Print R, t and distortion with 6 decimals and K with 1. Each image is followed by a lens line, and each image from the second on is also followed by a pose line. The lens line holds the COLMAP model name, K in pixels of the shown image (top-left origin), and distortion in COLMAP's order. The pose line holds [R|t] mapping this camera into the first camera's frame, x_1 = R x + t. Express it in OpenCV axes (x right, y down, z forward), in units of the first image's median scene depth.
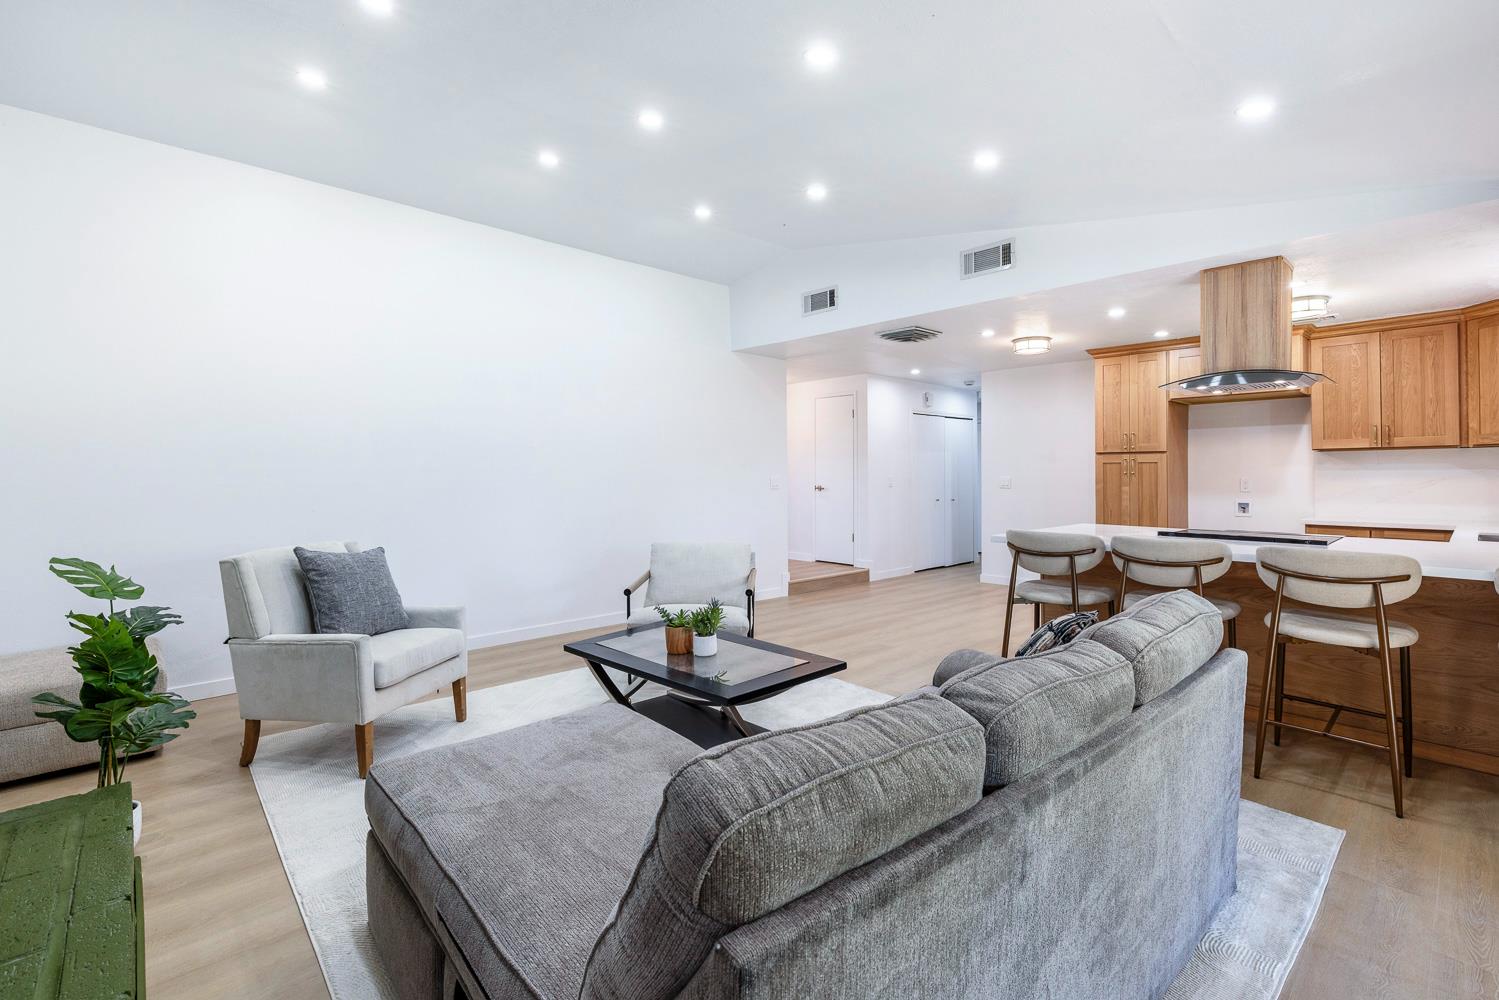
lens RADIAL K [[686.9, 0, 751.4], [0, 686.9, 477.8], [0, 0, 1]] dist [-0.001036, 0.000140]
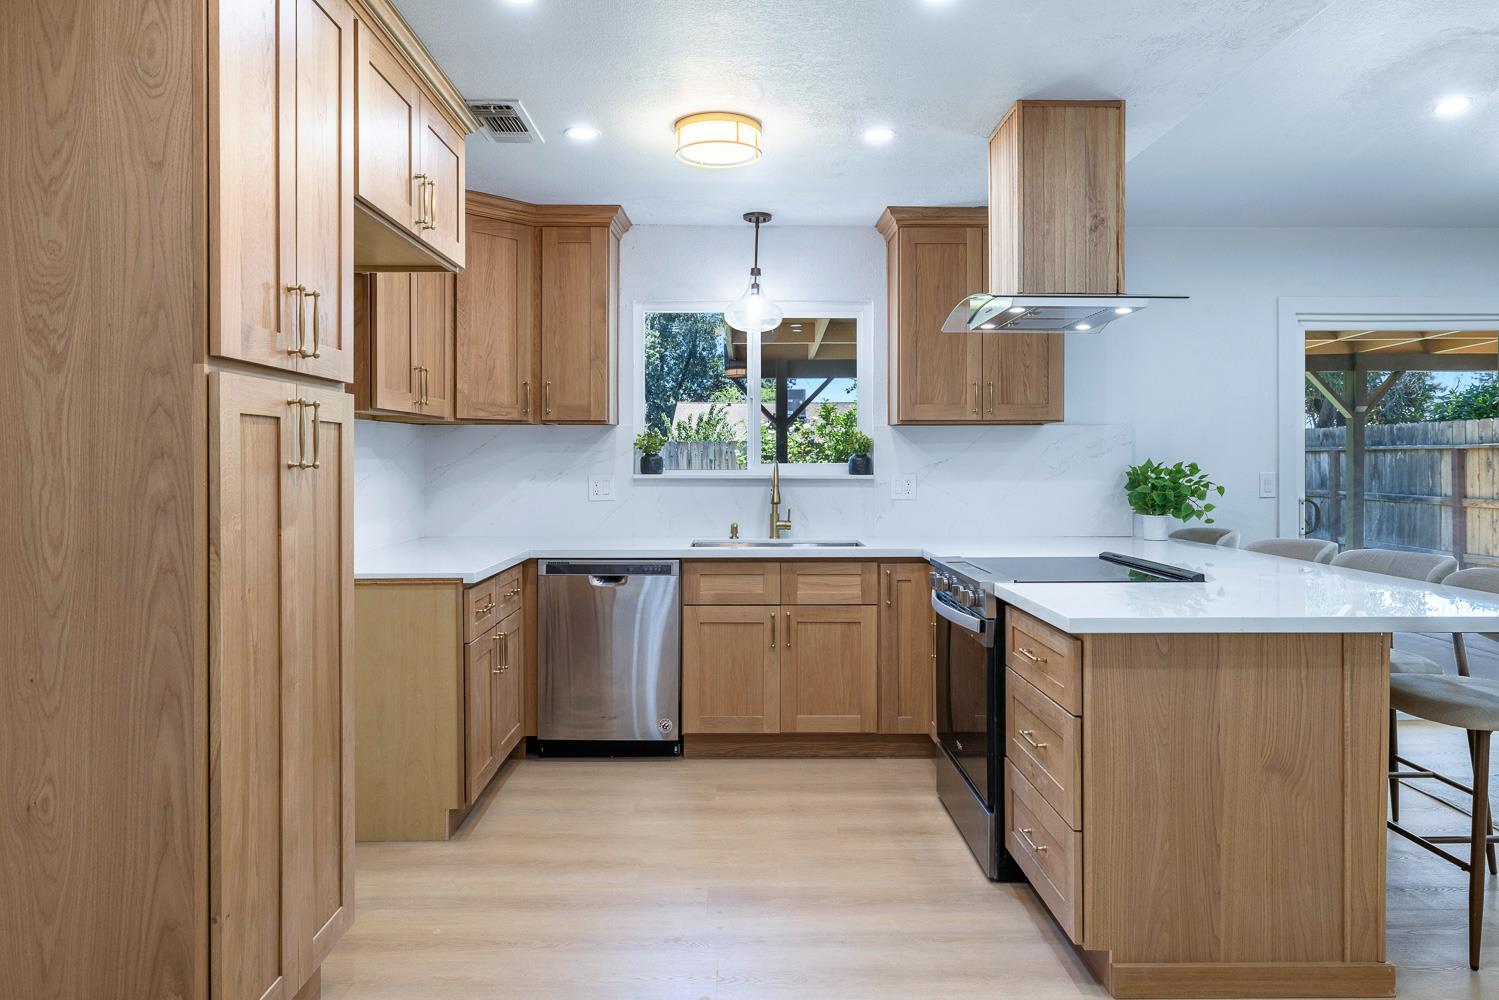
lens RADIAL K [[967.6, 0, 750.5], [0, 967.6, 463.6], [0, 0, 1]] dist [0.001097, 0.000485]
pose [[-0.735998, -0.000254, 0.676983, 0.229340], [0.001729, 0.999996, 0.002254, -0.008283], [-0.676981, 0.002830, -0.735995, 1.156206]]
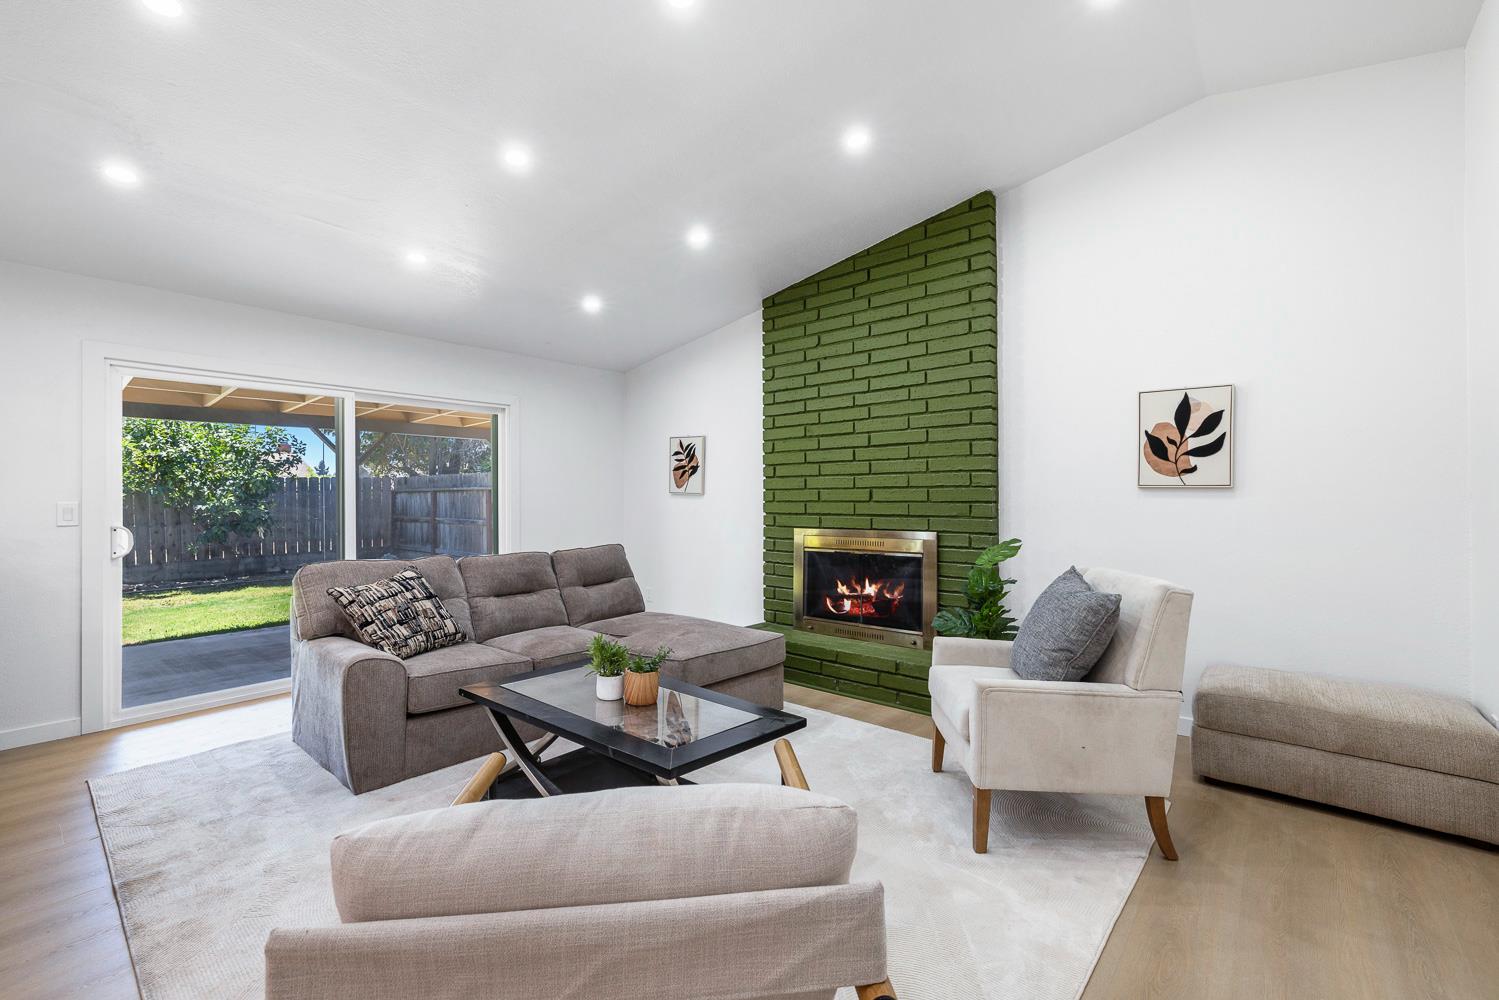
lens RADIAL K [[634.1, 0, 749.5], [0, 634.1, 500.0], [0, 0, 1]] dist [0.001592, 0.000172]
pose [[-0.993514, 0.004440, -0.113620, -0.067214], [0.004252, 0.999989, 0.001902, 0.000732], [0.113627, 0.001407, -0.993522, 0.909970]]
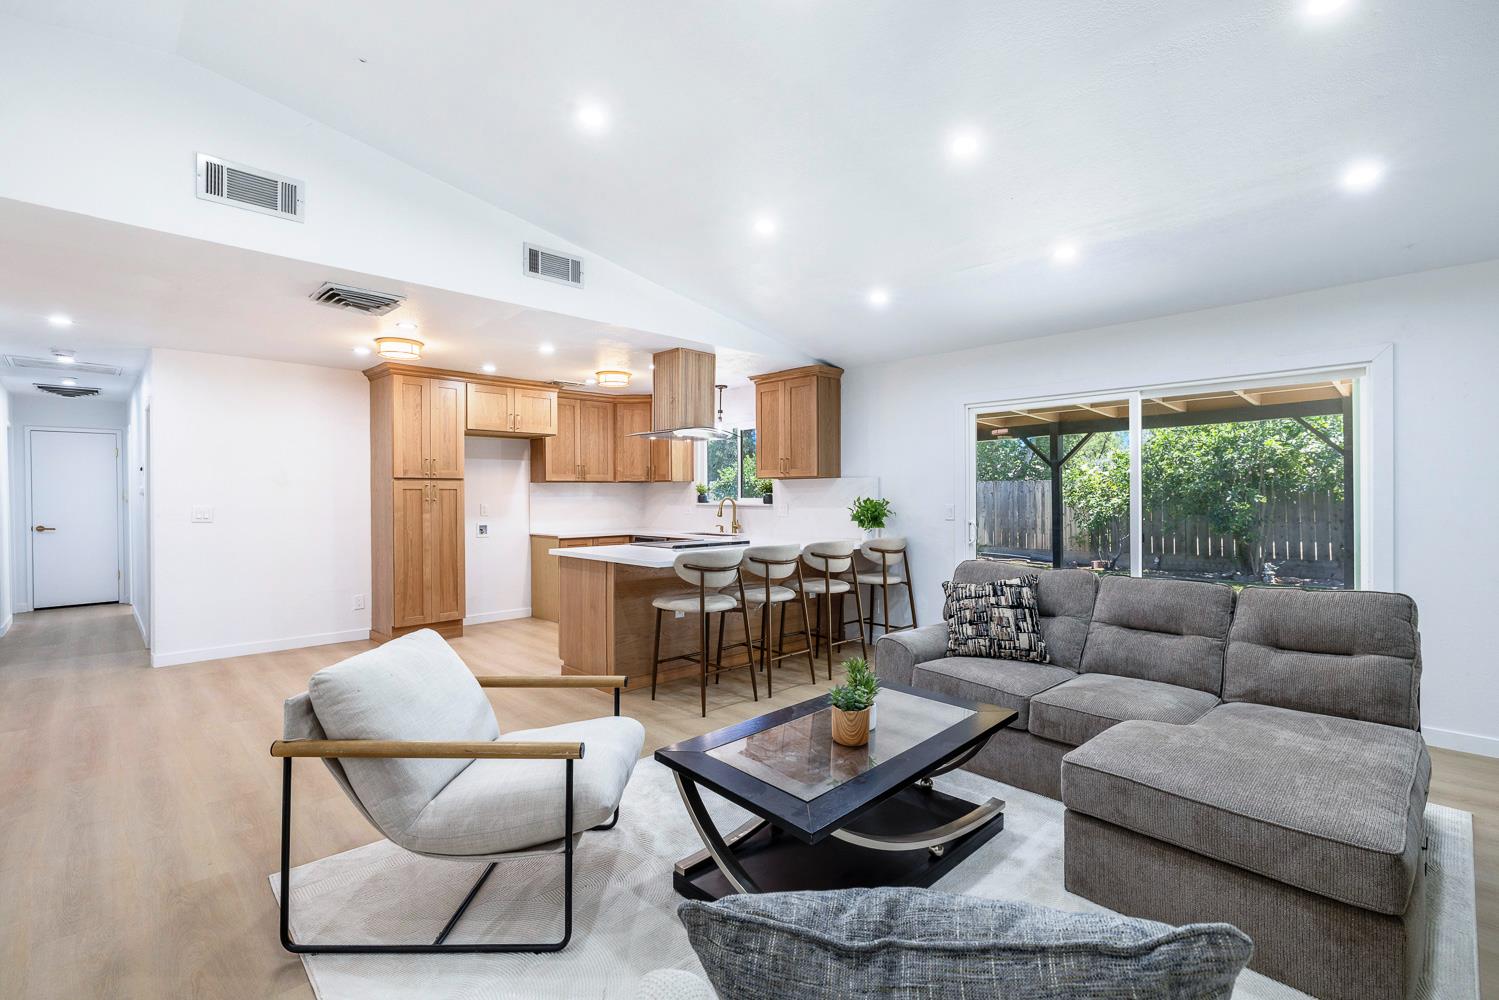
lens RADIAL K [[674.5, 0, 749.5], [0, 674.5, 500.0], [0, 0, 1]] dist [-0.001409, -0.000066]
pose [[-0.020659, -0.007376, 0.999759, -0.417049], [0.004921, 0.999960, 0.007479, -0.012040], [-0.999774, 0.005075, -0.020622, 0.581222]]
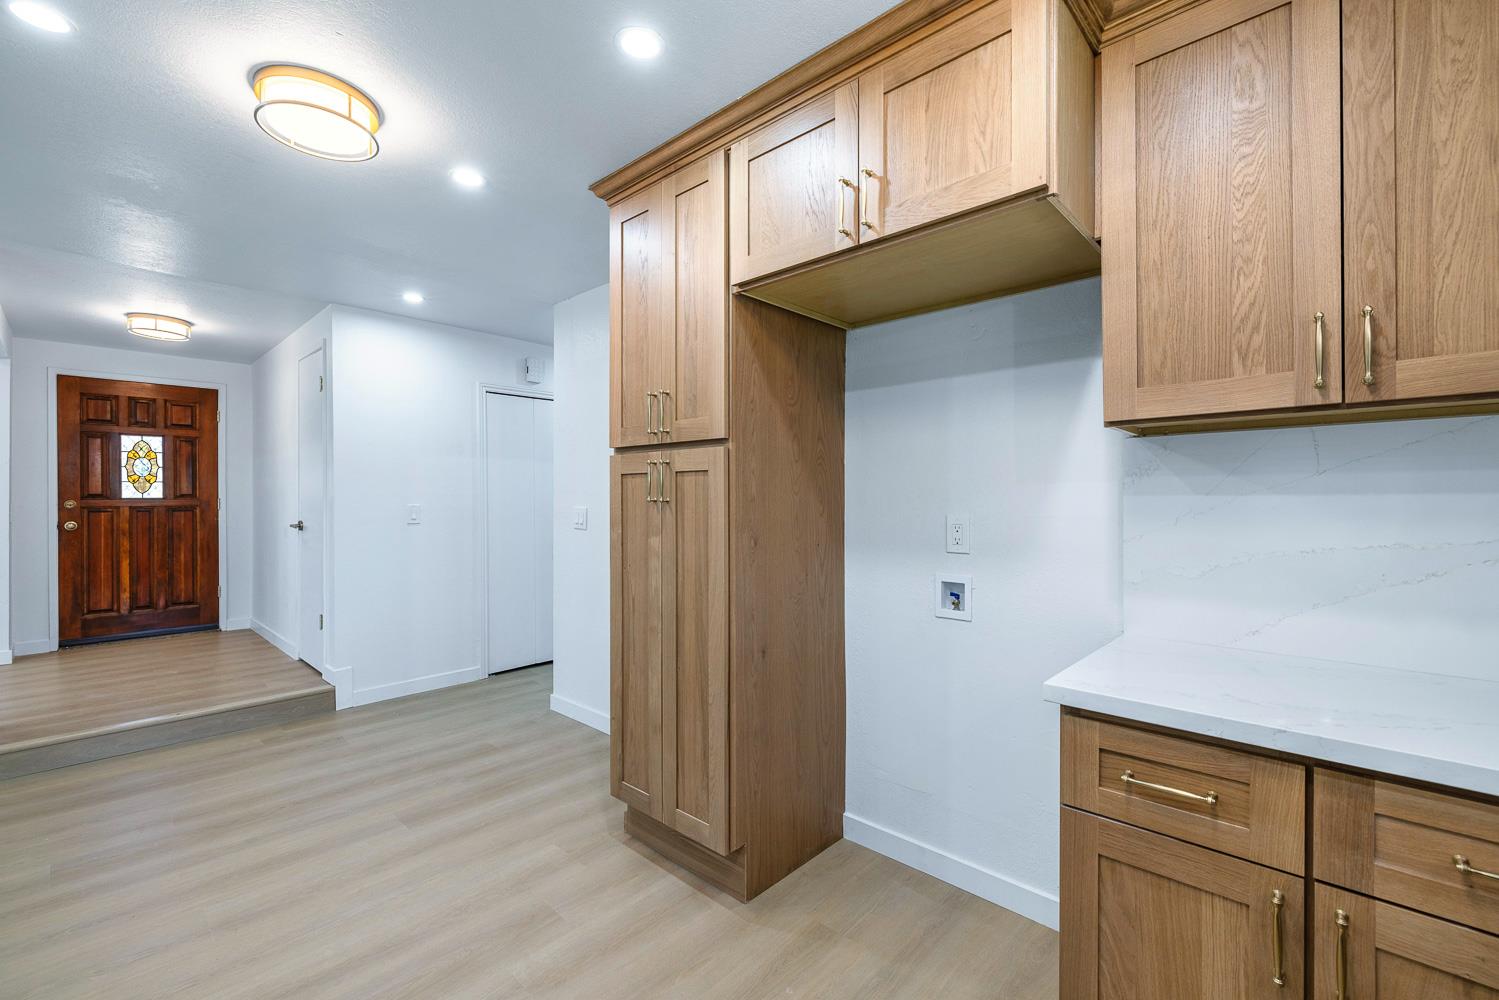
lens RADIAL K [[634.1, 0, 749.5], [0, 634.1, 500.0], [0, 0, 1]] dist [0.001592, 0.000172]
pose [[0.997909, 0.000782, 0.064636, 0.587292], [-0.000880, 0.999999, 0.001478, -0.008189], [-0.064635, -0.001532, 0.997908, 0.669188]]
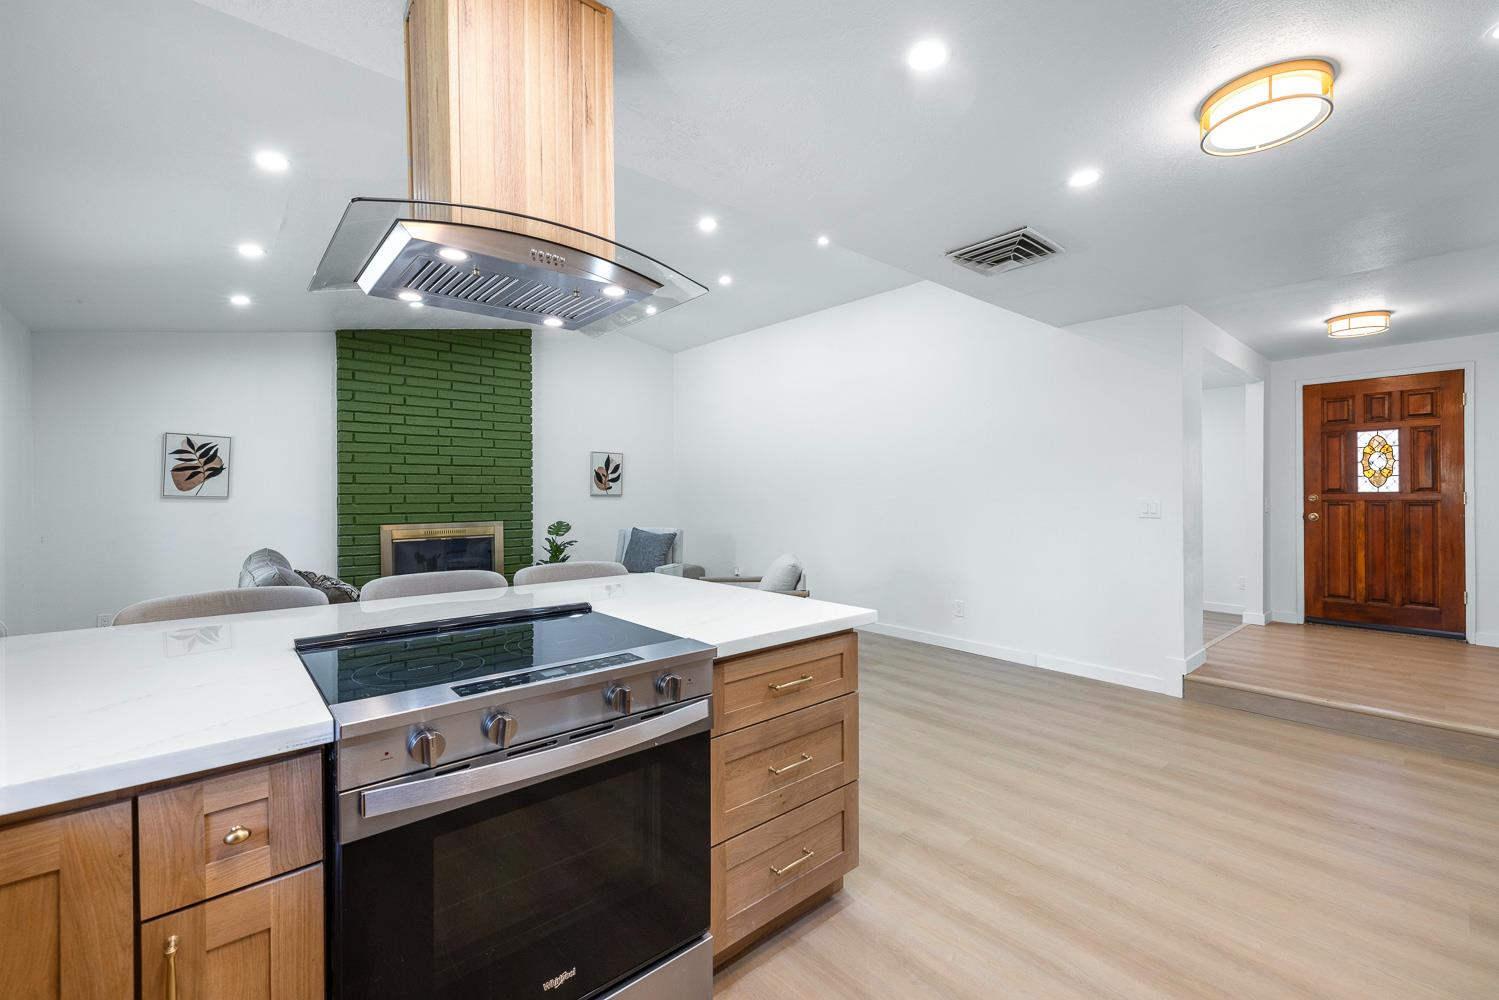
lens RADIAL K [[627.7, 0, 750.2], [0, 627.7, 496.5], [0, 0, 1]] dist [0.002460, 0.000338]
pose [[-0.041499, 0.003861, -0.999131, 0.712057], [0.003084, 0.999988, 0.003736, -0.008635], [0.999134, -0.002927, -0.041510, 0.752022]]
